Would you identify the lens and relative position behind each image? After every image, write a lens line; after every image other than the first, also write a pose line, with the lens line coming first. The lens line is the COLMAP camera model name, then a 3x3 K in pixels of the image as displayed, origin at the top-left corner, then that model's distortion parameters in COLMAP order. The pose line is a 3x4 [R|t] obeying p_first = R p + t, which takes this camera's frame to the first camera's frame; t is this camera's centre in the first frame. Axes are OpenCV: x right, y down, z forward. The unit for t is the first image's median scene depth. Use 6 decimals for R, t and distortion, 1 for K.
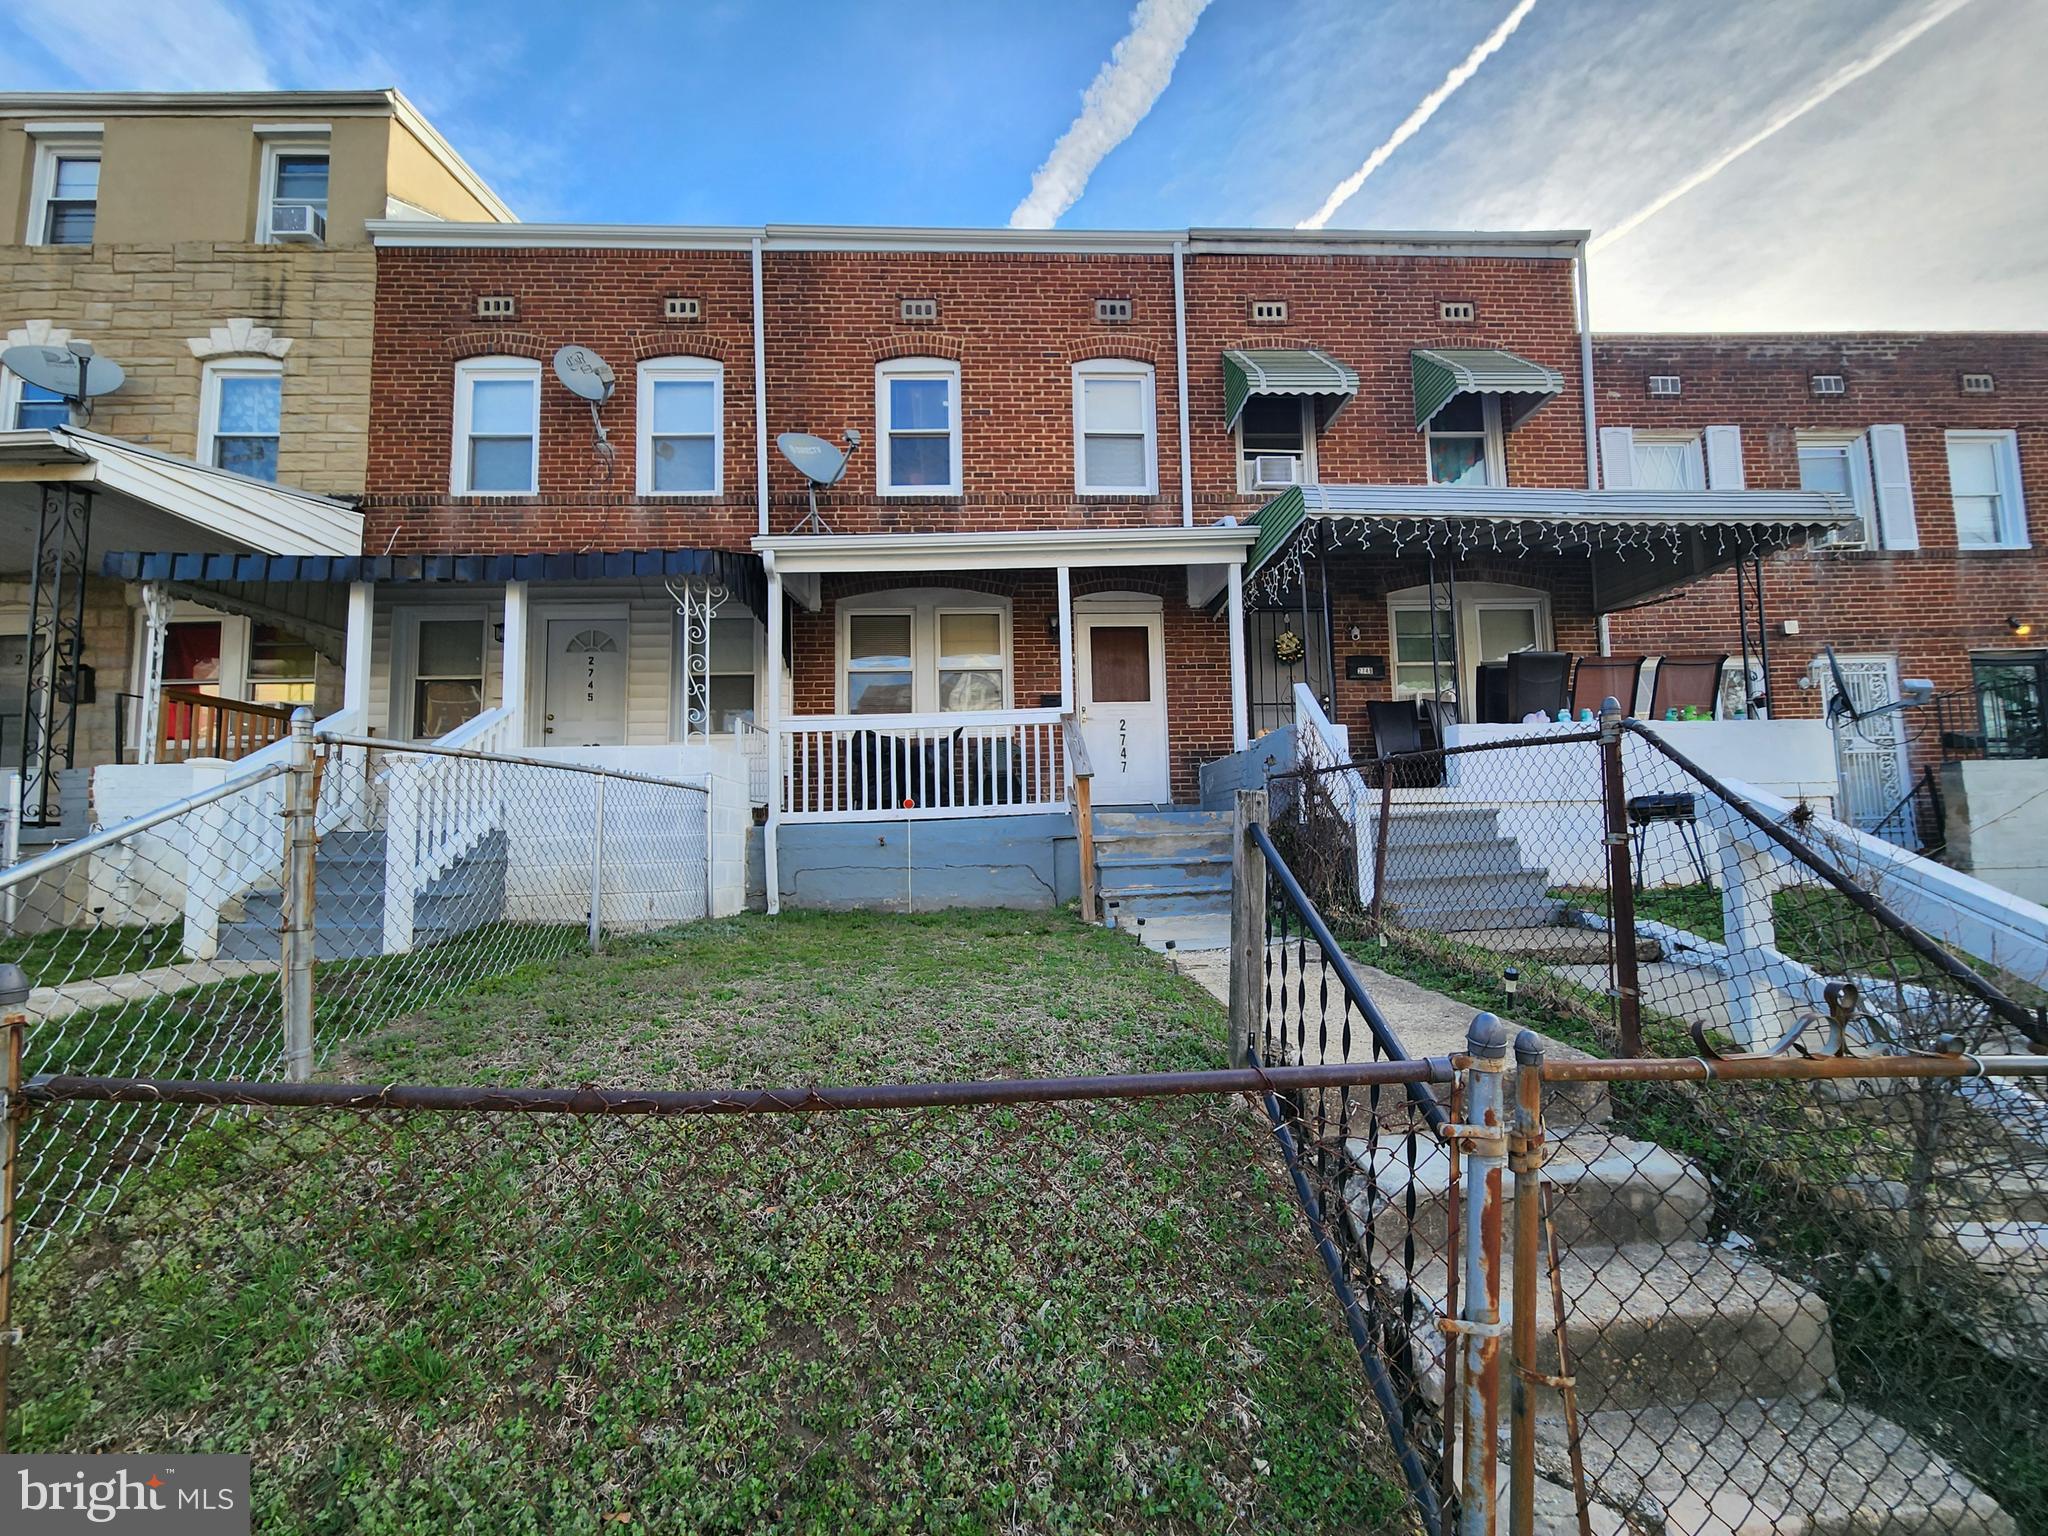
lens RADIAL K [[832.5, 0, 1041.5], [0, 832.5, 772.6], [0, 0, 1]] dist [-0.000036, -0.003066]
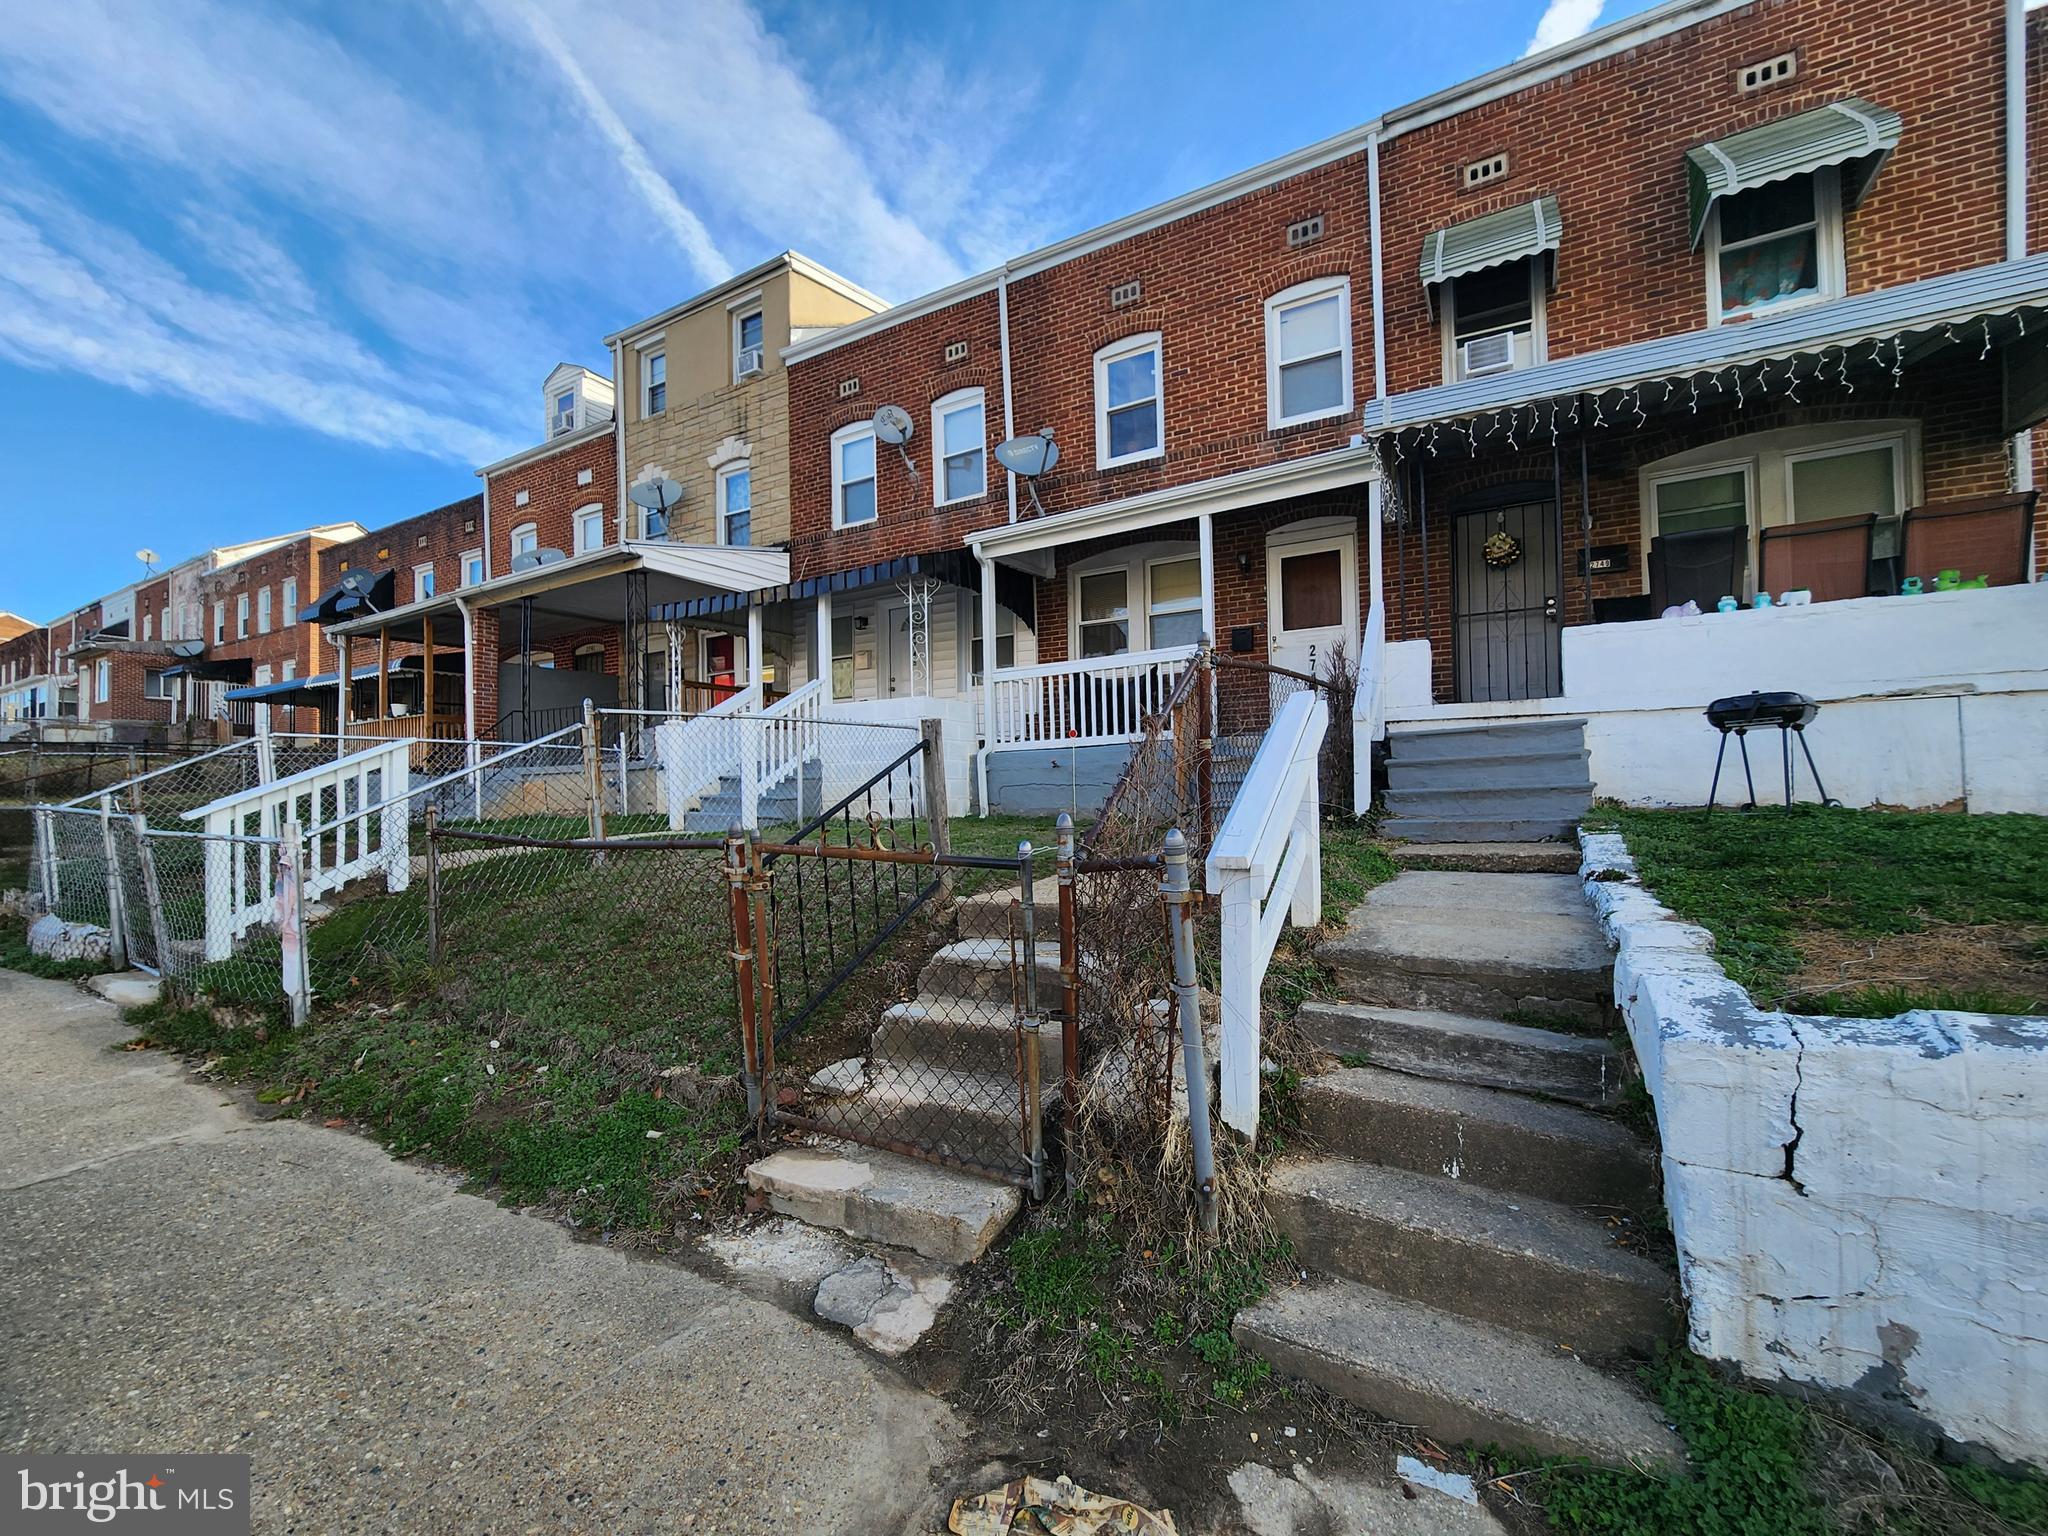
lens RADIAL K [[832.5, 0, 1037.2], [0, 832.5, 767.3], [0, 0, 1]] dist [-0.000036, -0.003066]
pose [[0.844239, -0.009519, -0.535882, 0.356652], [0.049836, 0.996905, 0.060805, 0.006984], [0.533645, -0.078040, 0.842101, -0.061079]]
